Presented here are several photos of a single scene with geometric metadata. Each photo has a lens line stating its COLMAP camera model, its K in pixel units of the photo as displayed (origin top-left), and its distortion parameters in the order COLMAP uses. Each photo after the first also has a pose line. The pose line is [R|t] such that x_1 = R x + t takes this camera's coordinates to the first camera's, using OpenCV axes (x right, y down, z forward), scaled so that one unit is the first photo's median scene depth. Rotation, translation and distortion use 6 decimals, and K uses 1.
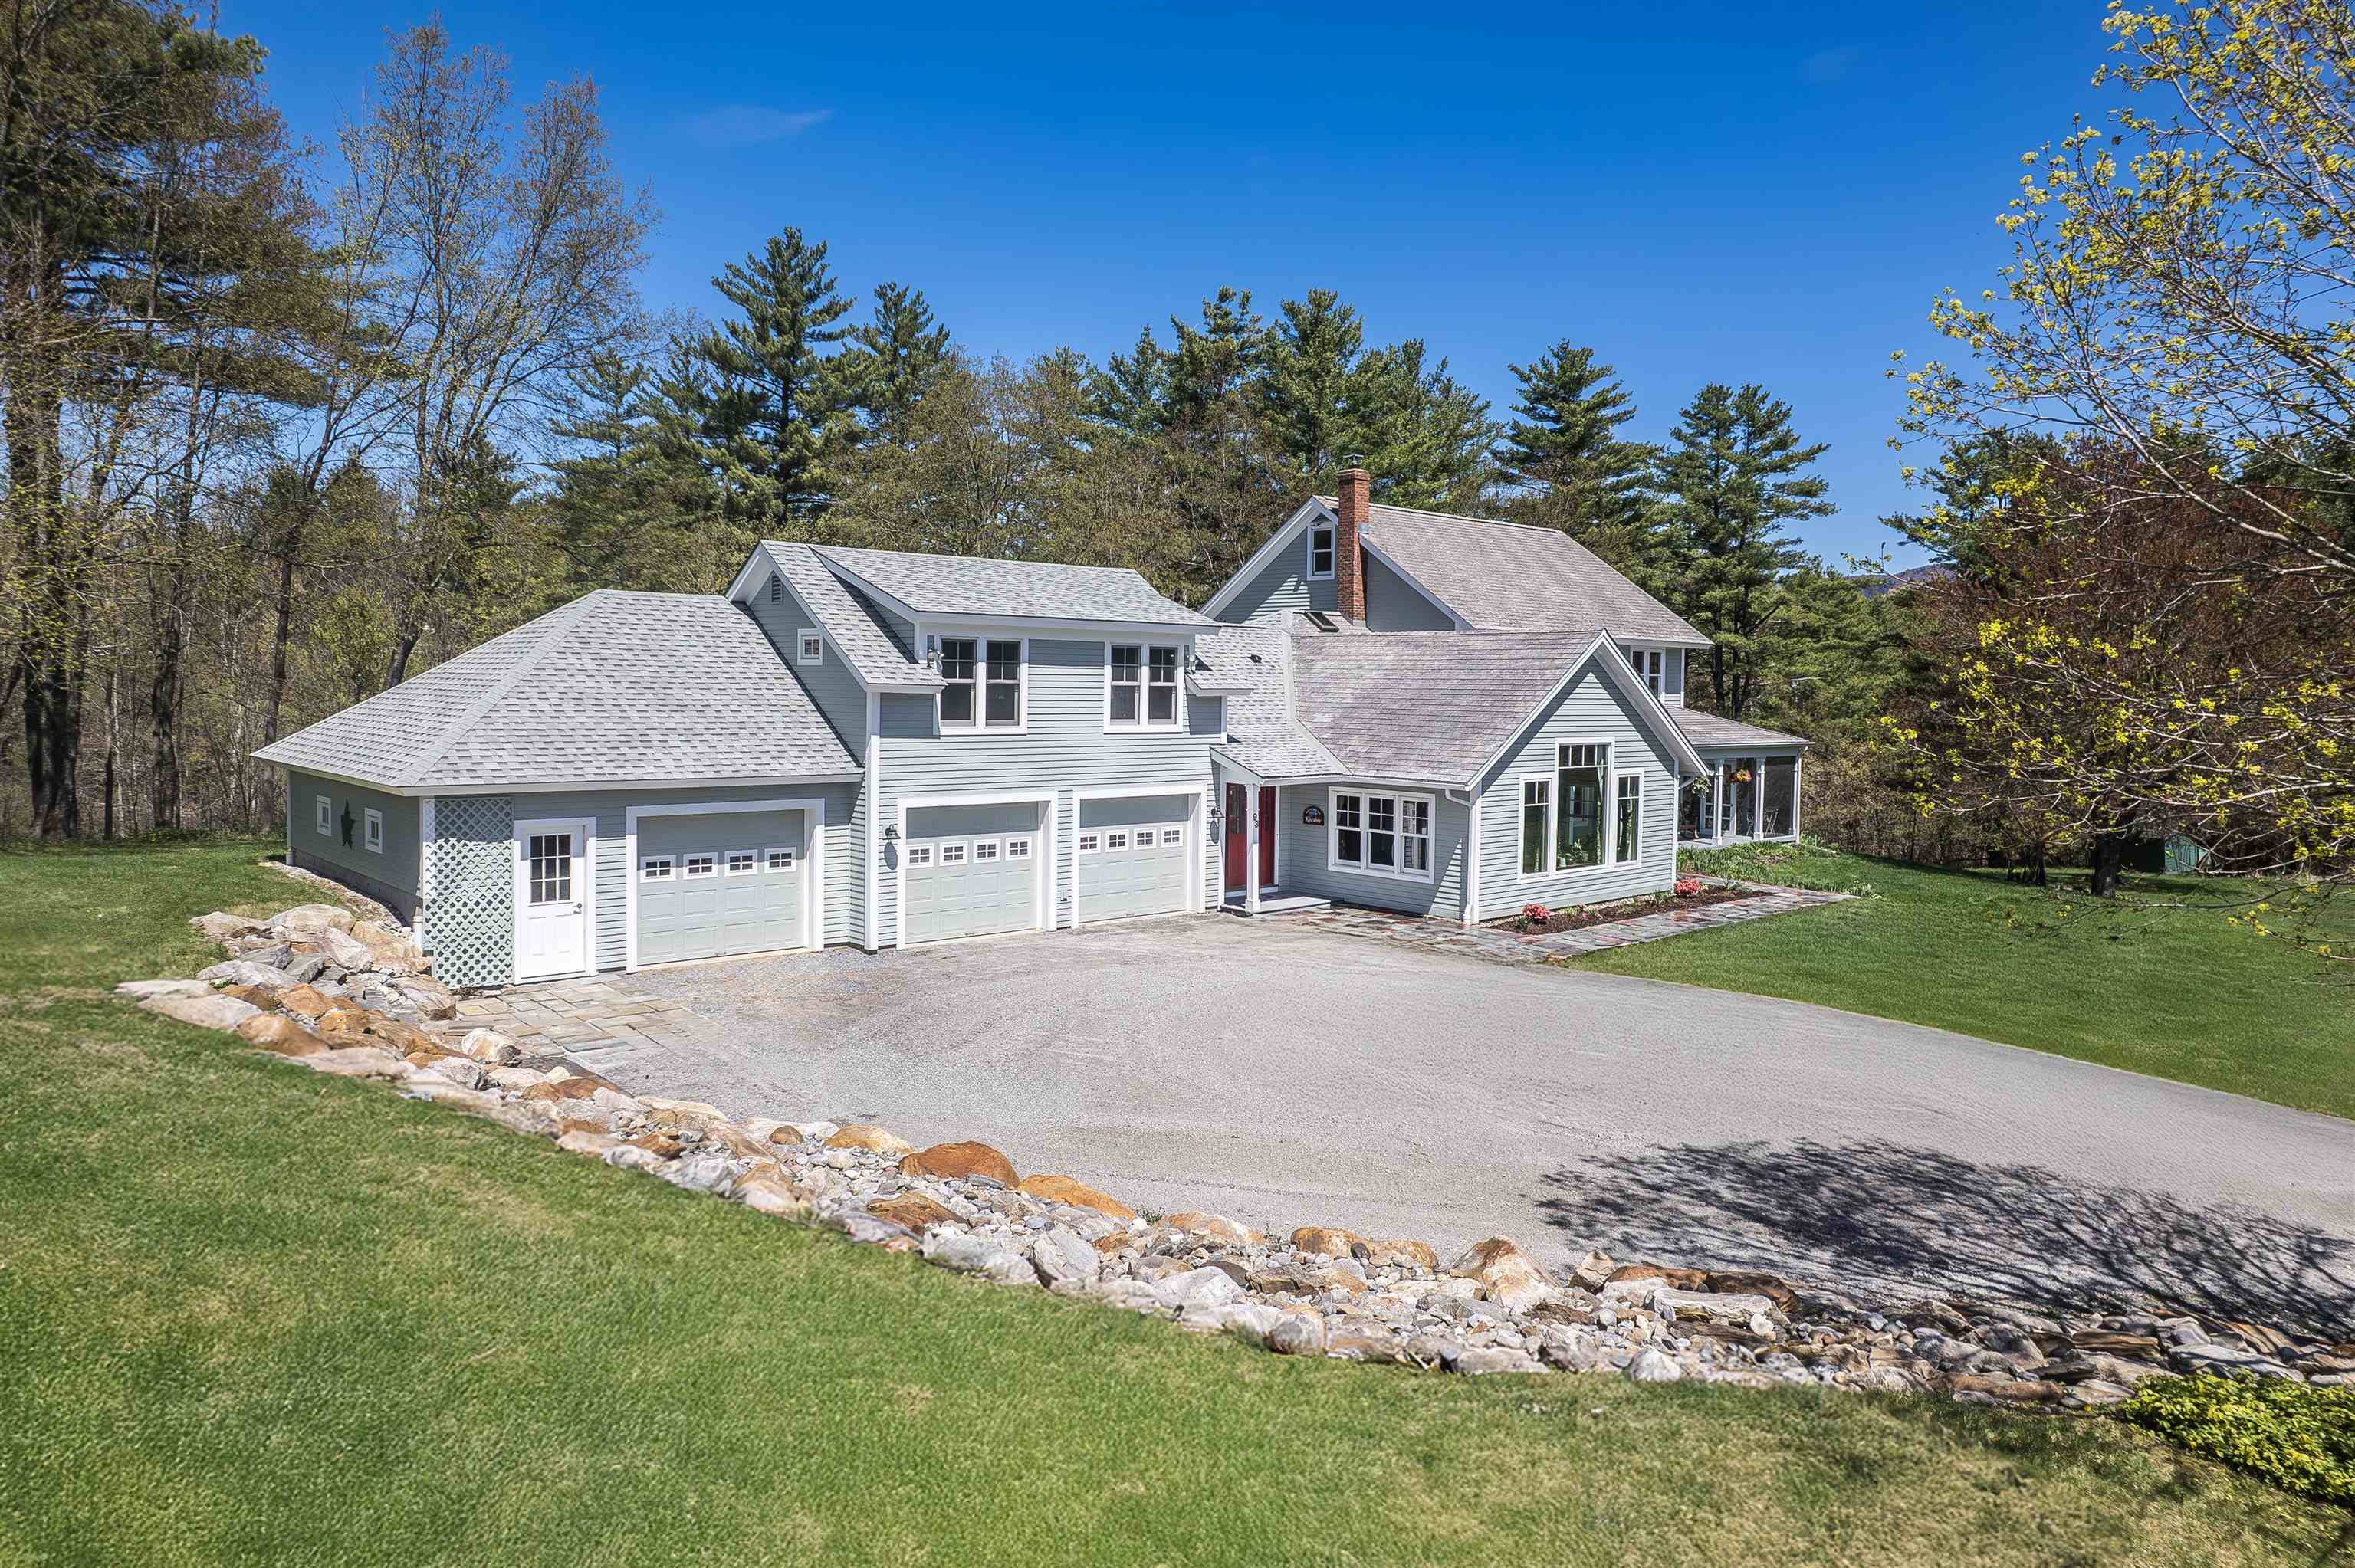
lens RADIAL K [[1564.1, 0, 1177.5], [0, 1564.1, 784.0], [0, 0, 1]] dist [-0.038256, -0.000502]
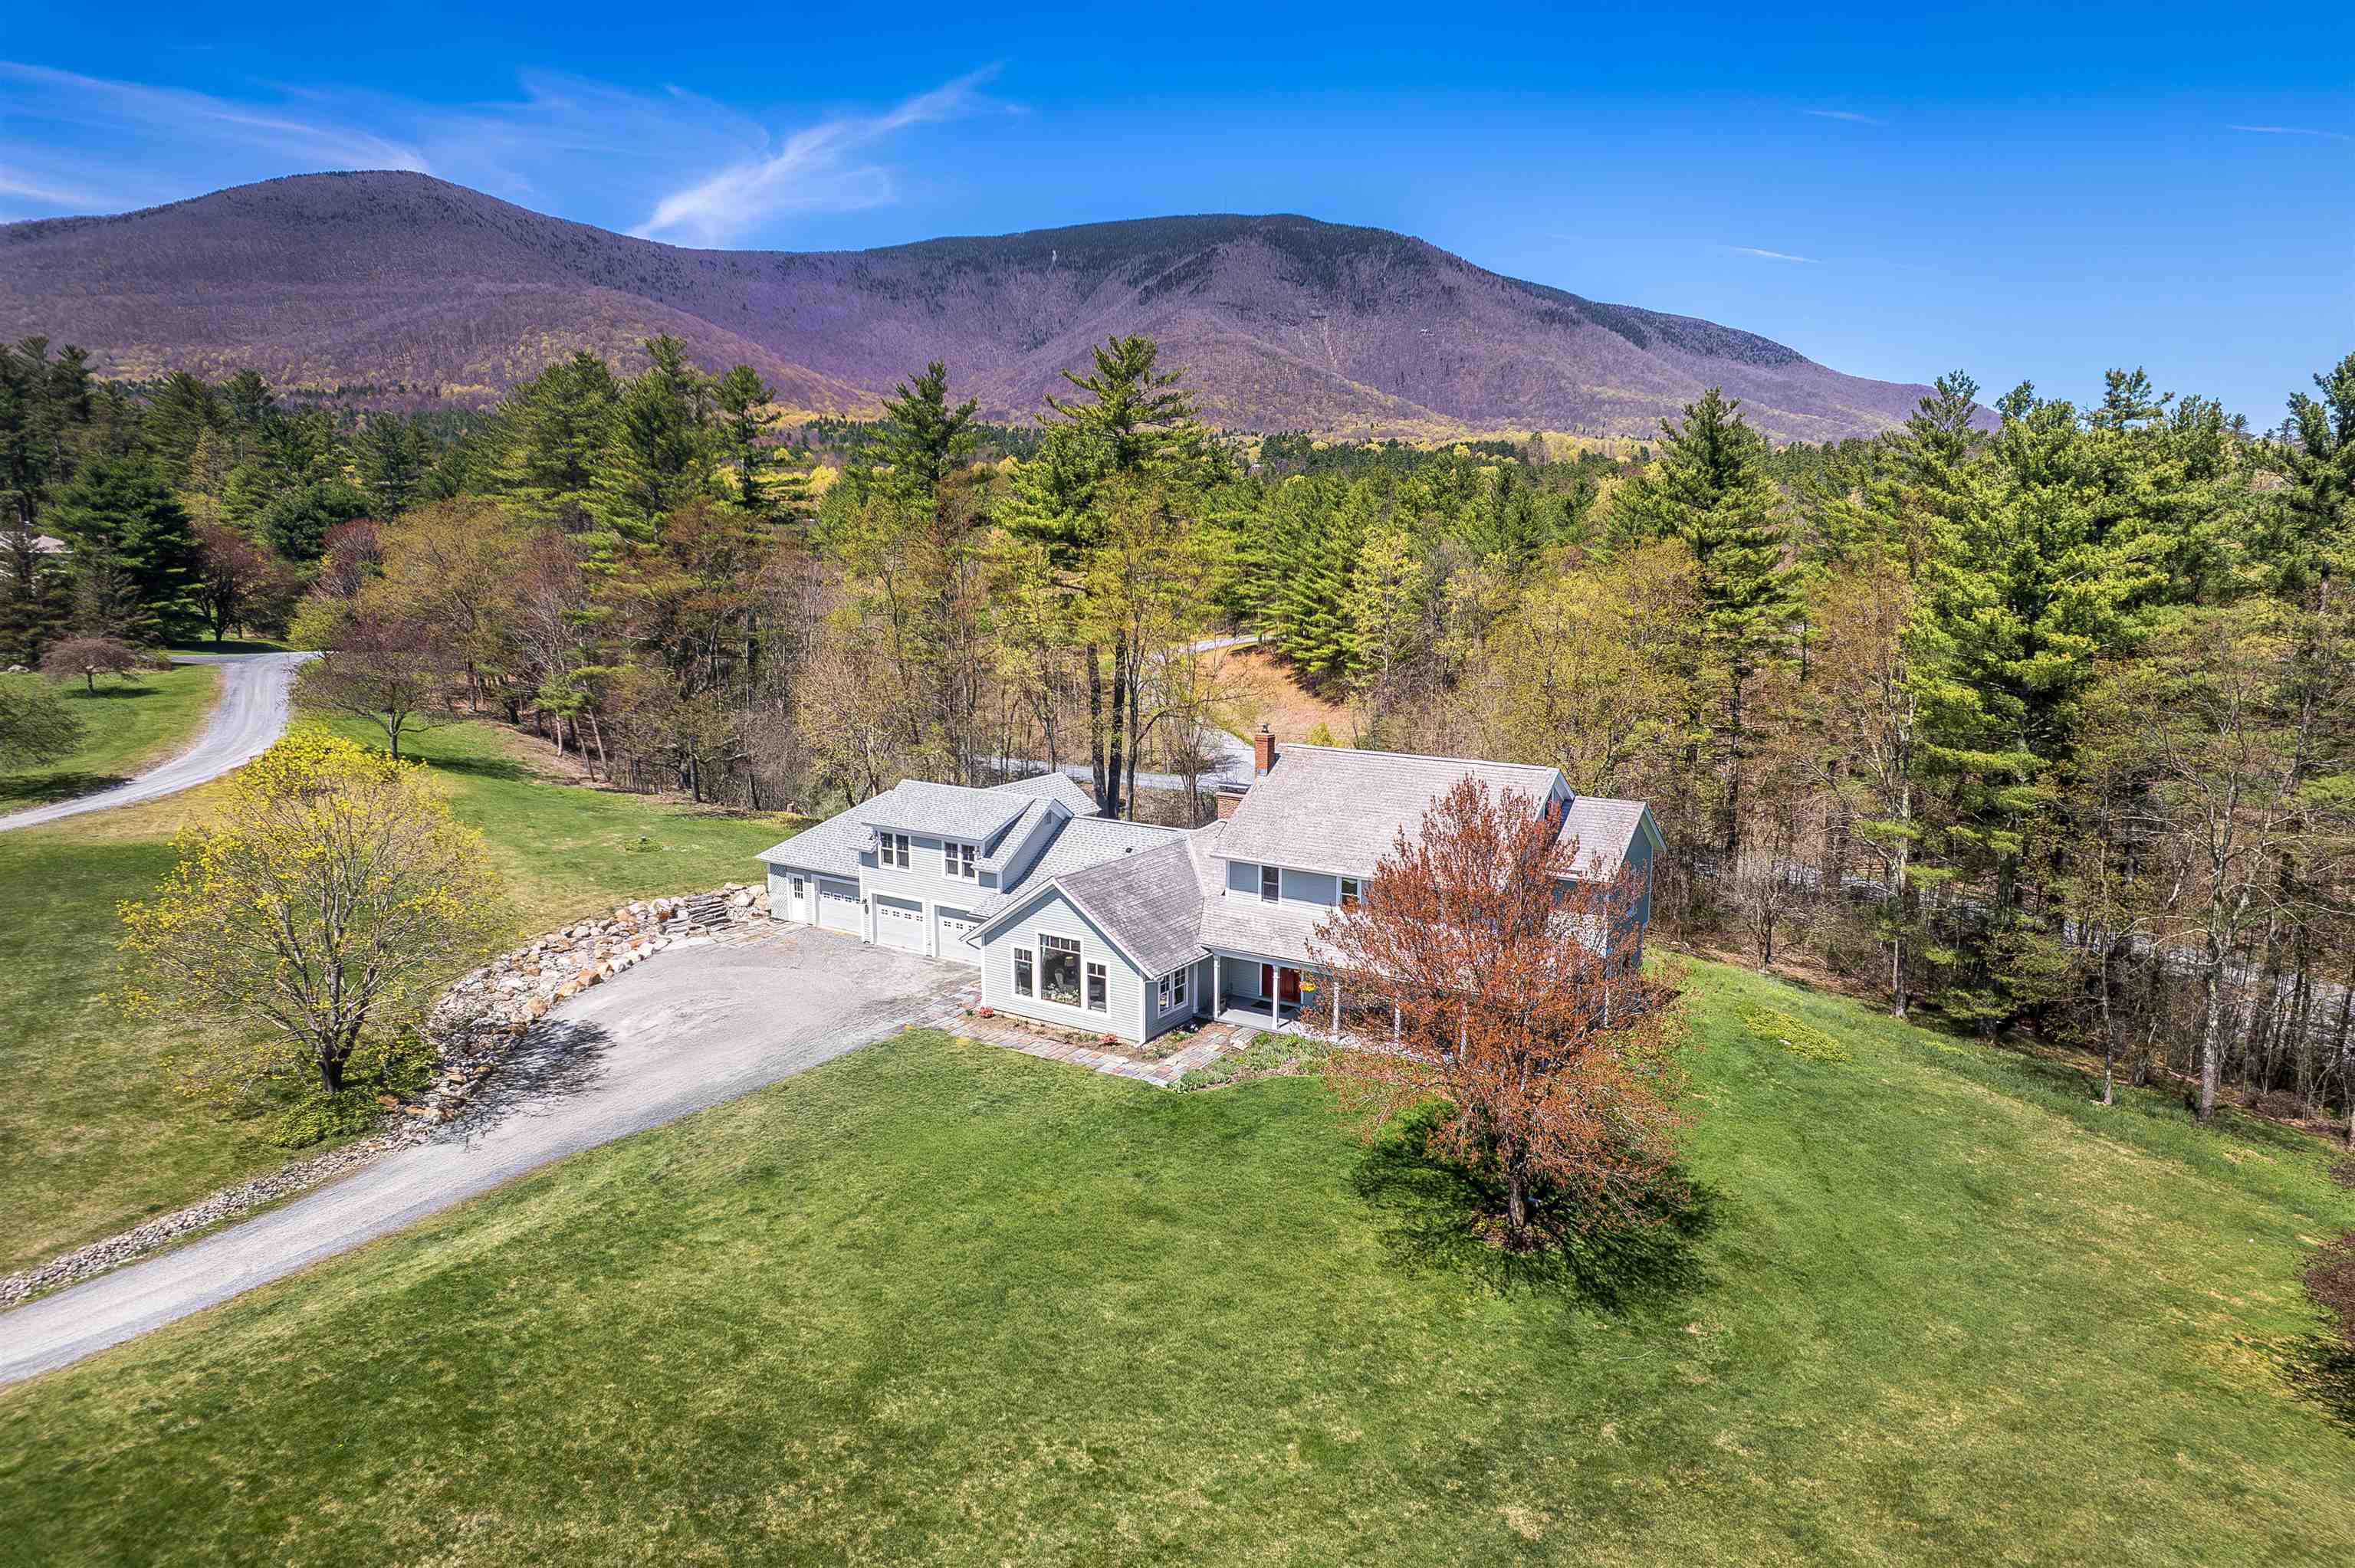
lens RADIAL K [[1564.1, 0, 1177.5], [0, 1564.1, 784.0], [0, 0, 1]] dist [-0.038256, -0.000502]
pose [[0.261432, 0.152736, -0.953061, 2.259455], [-0.062023, 0.988018, 0.141325, -0.527311], [0.963227, 0.022165, 0.267772, 0.726743]]
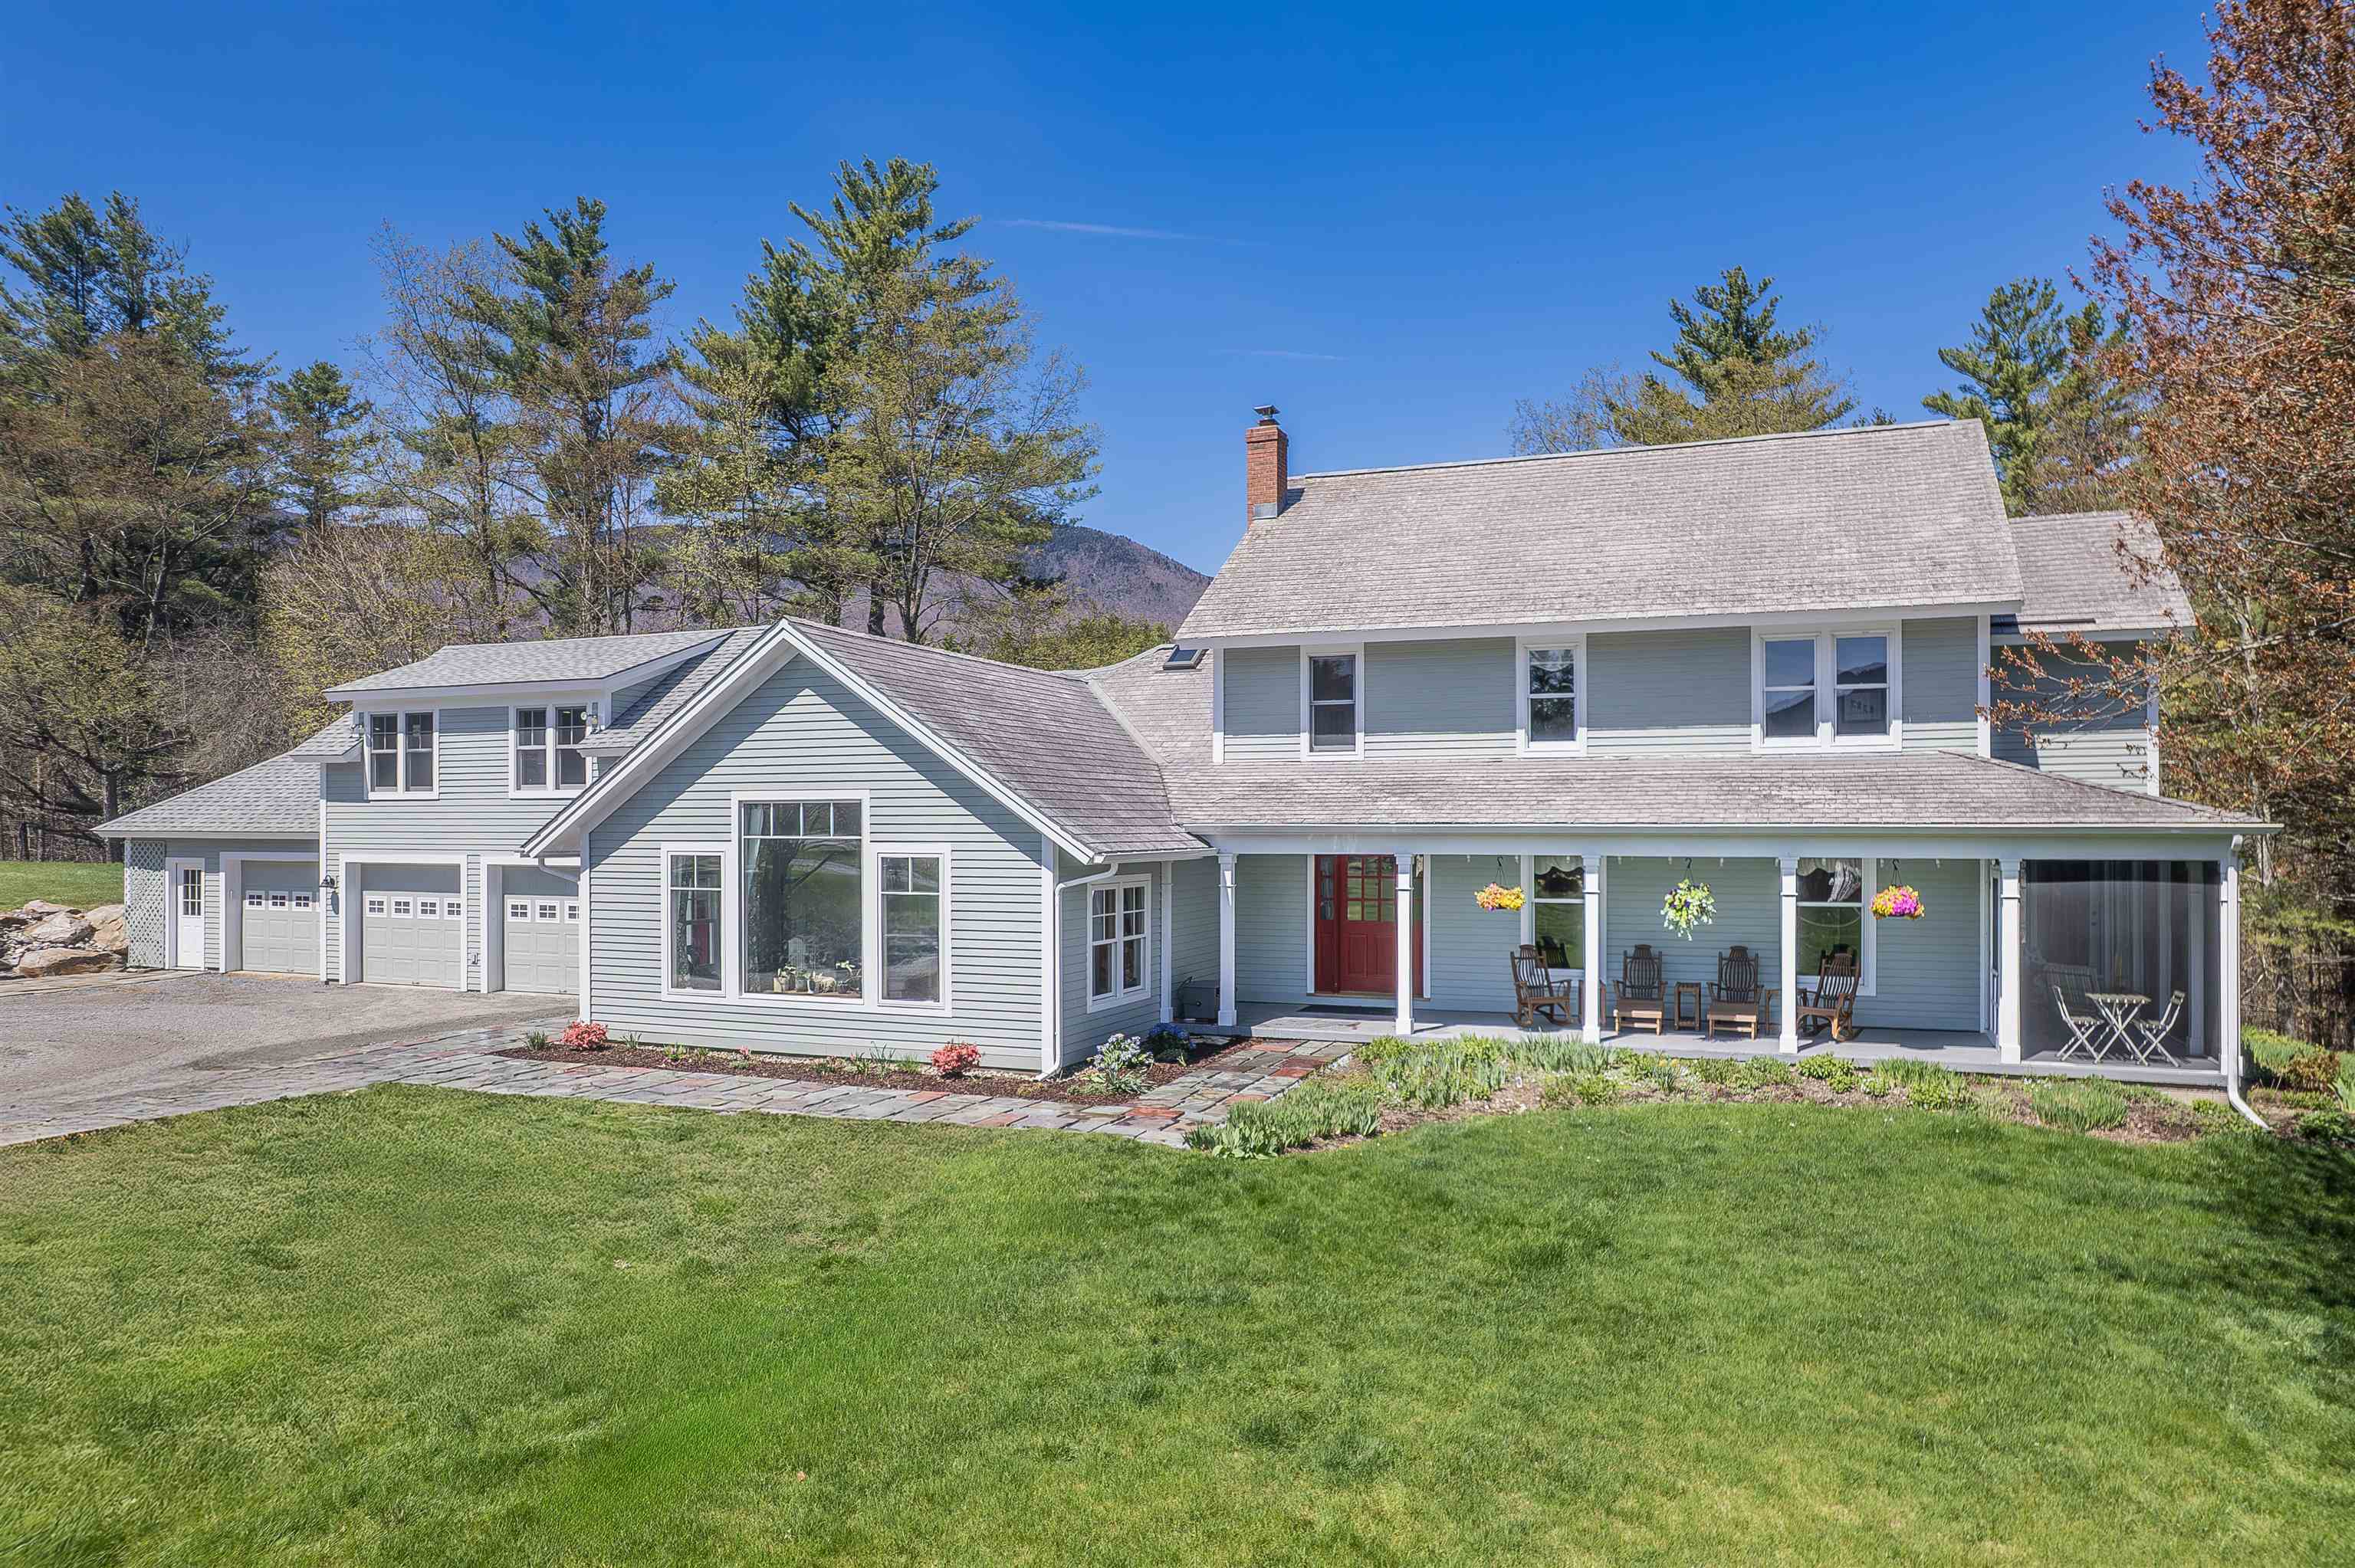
lens RADIAL K [[1564.1, 0, 1177.5], [0, 1564.1, 784.0], [0, 0, 1]] dist [-0.038256, -0.000502]
pose [[0.435520, -0.037494, -0.899398, 1.033690], [-0.050323, 0.996556, -0.065913, 0.001593], [0.898771, 0.073967, 0.432133, 0.972855]]
